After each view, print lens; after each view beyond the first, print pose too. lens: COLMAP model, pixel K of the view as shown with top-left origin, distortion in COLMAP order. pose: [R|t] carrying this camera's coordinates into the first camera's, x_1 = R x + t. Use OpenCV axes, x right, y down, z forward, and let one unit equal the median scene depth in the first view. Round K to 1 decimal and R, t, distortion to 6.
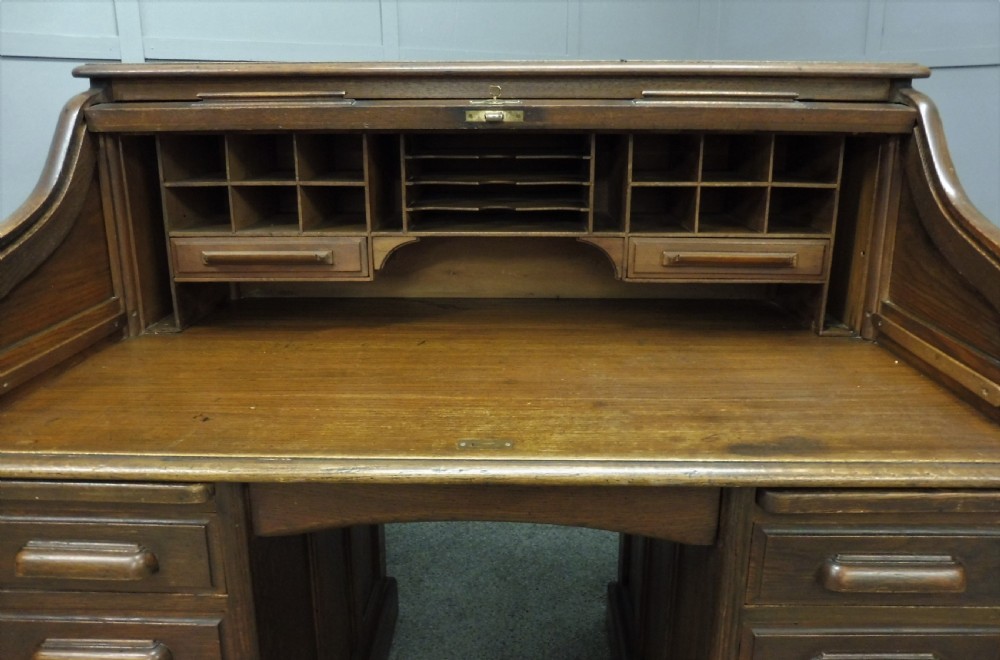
lens RADIAL K [[738.1, 0, 506.8], [0, 738.1, 283.5], [0, 0, 1]] dist [-0.036956, 0.000845]
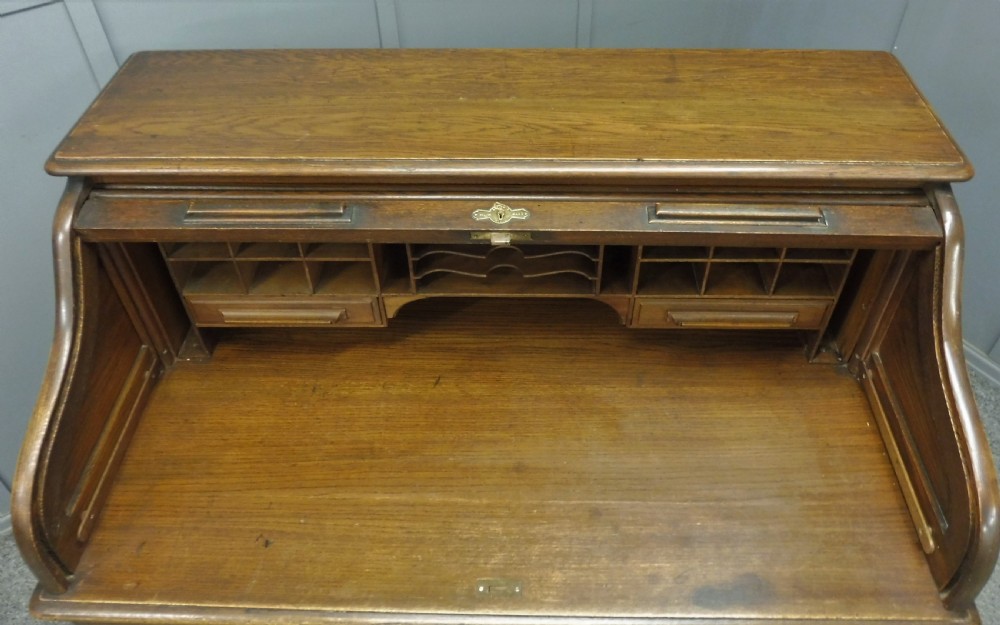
lens RADIAL K [[778.3, 0, 509.0], [0, 778.3, 252.9], [0, 0, 1]] dist [-0.040202, 0.010406]
pose [[0.999898, -0.007209, -0.012341, 0.006049], [0.012281, 0.875025, 0.483922, -0.693045], [0.007310, -0.484024, 0.875024, 0.099993]]
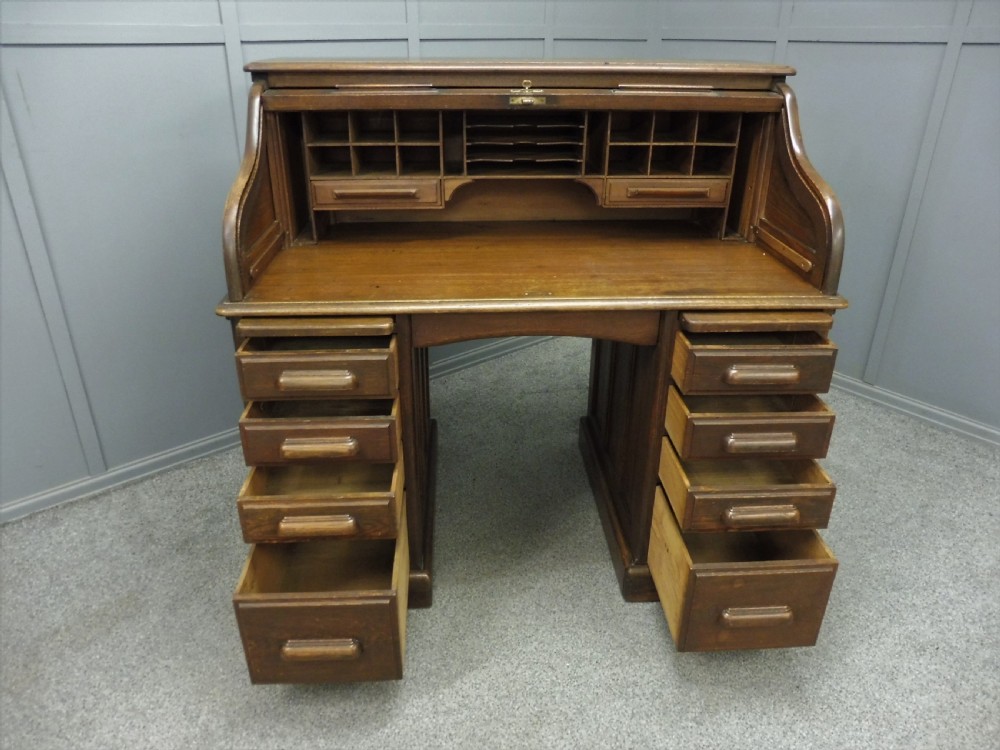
lens RADIAL K [[730.3, 0, 496.6], [0, 730.3, 381.0], [0, 0, 1]] dist [-0.043172, 0.017238]
pose [[0.997423, -0.026502, 0.066670, -0.202573], [0.011674, 0.976838, 0.213662, 0.028081], [-0.070788, -0.212333, 0.974630, -0.654263]]
